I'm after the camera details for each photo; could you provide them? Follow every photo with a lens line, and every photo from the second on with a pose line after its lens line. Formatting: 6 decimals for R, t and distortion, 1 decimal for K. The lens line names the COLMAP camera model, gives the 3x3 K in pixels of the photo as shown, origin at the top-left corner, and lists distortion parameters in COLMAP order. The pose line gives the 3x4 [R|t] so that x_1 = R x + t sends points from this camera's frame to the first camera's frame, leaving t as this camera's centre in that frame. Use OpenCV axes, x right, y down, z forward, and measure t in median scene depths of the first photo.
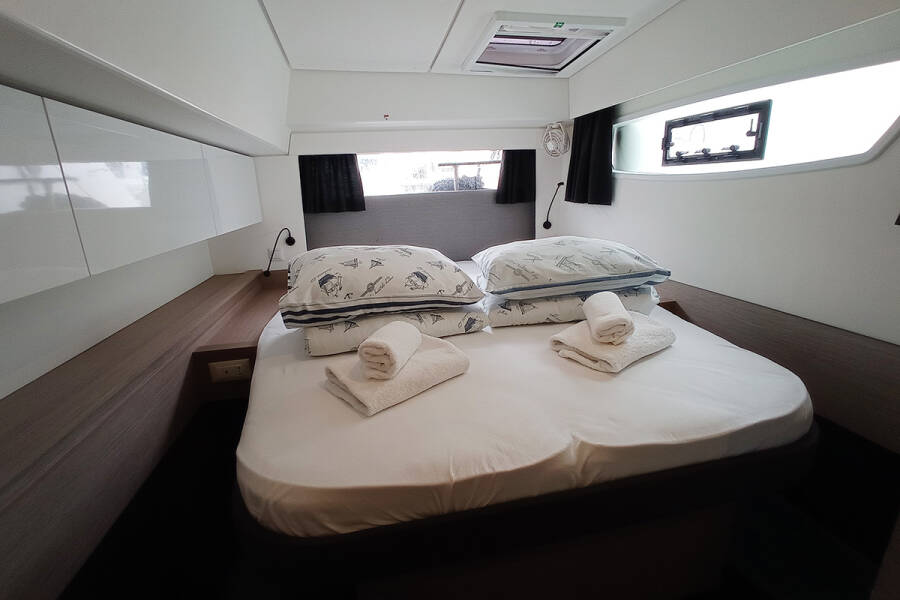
lens RADIAL K [[406.8, 0, 446.4], [0, 406.8, 298.5], [0, 0, 1]] dist [-0.037660, 0.011054]
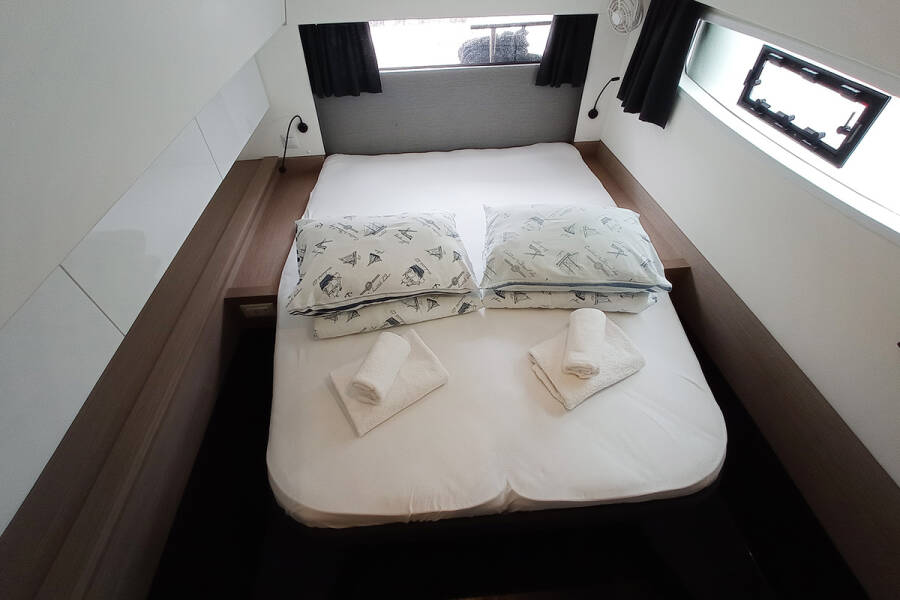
lens RADIAL K [[406.8, 0, 446.4], [0, 406.8, 298.5], [0, 0, 1]] dist [-0.037660, 0.011054]
pose [[0.991567, 0.104975, -0.076000, 0.090416], [-0.052022, 0.859509, 0.508467, -0.498531], [0.118699, -0.500225, 0.857721, 0.084522]]
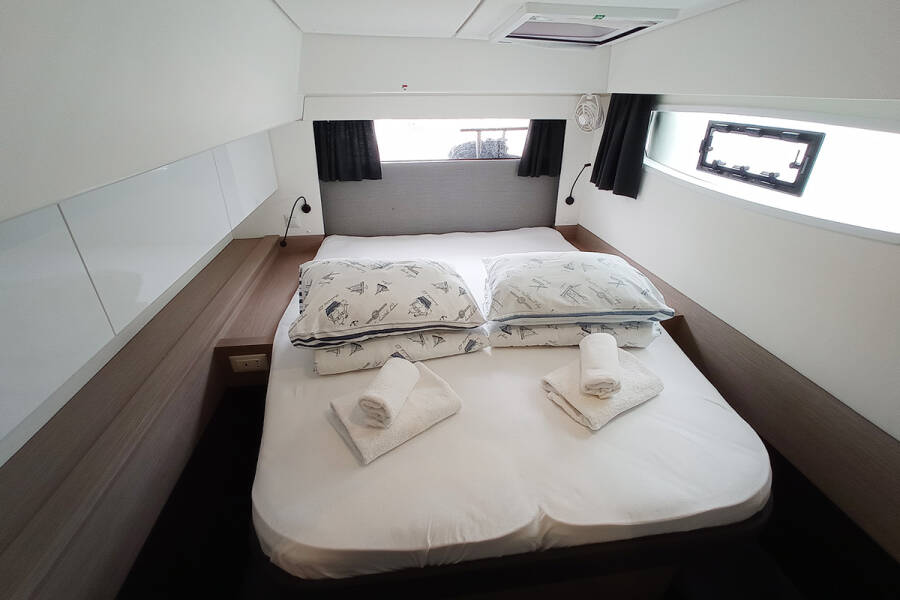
lens RADIAL K [[406.8, 0, 446.4], [0, 406.8, 298.5], [0, 0, 1]] dist [-0.037660, 0.011054]
pose [[0.996337, 0.071289, -0.047222, 0.037471], [-0.059628, 0.975037, 0.213886, -0.273027], [0.061291, -0.210287, 0.975717, 0.000907]]
